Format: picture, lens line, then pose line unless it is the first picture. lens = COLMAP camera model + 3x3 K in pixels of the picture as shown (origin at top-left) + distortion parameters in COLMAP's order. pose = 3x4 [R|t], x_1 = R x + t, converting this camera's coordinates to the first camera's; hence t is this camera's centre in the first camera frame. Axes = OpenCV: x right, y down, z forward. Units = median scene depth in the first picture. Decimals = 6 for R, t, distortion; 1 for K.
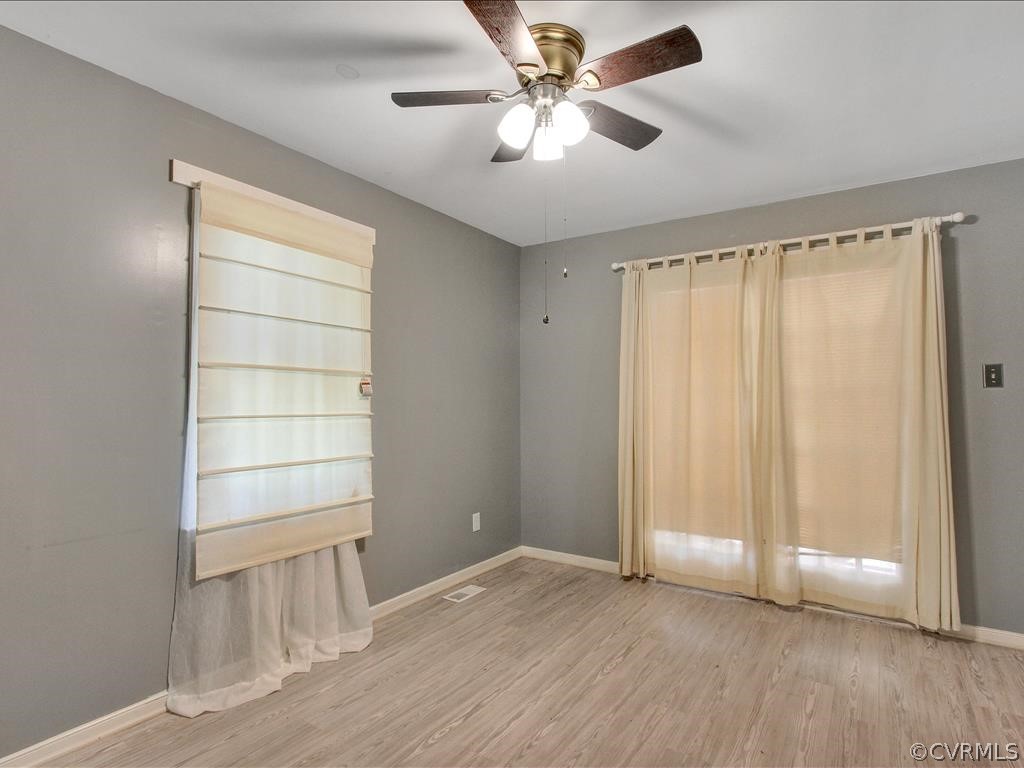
lens RADIAL K [[550.3, 0, 519.5], [0, 550.3, 394.1], [0, 0, 1]] dist [-0.006997, 0.001539]
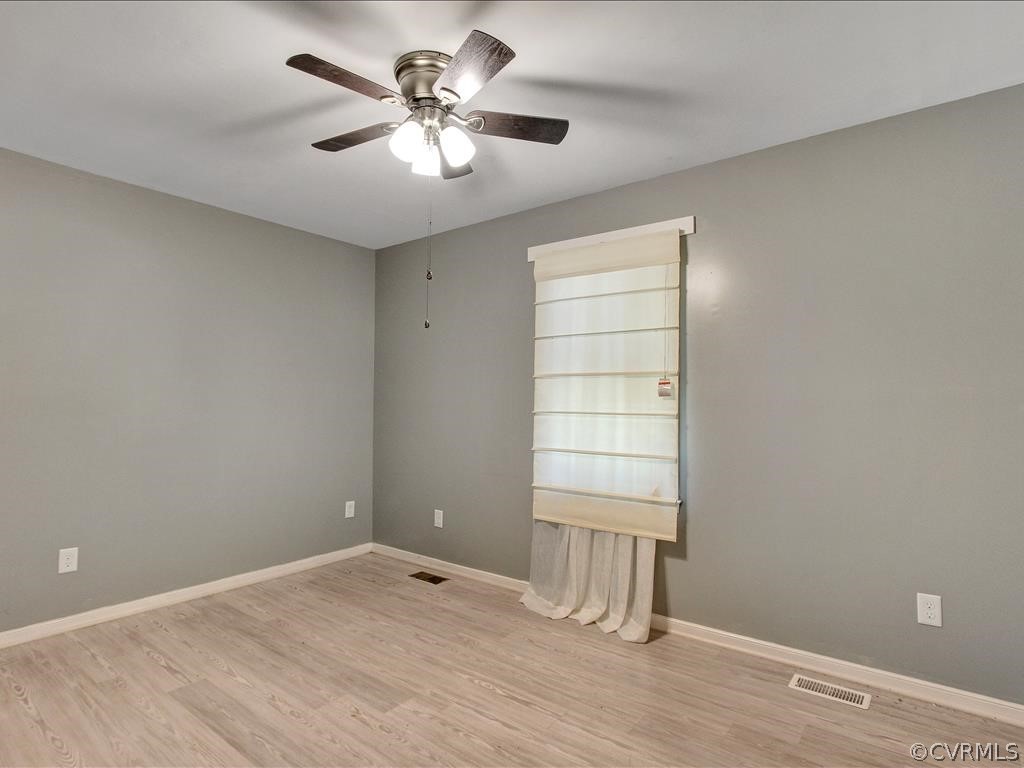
lens RADIAL K [[550.3, 0, 508.4], [0, 550.3, 393.8], [0, 0, 1]] dist [-0.006997, 0.001539]
pose [[-0.082397, -0.013459, -0.996509, 0.782359], [0.006540, 0.999880, -0.014045, 0.012699], [0.996578, -0.007675, -0.082299, 0.877460]]
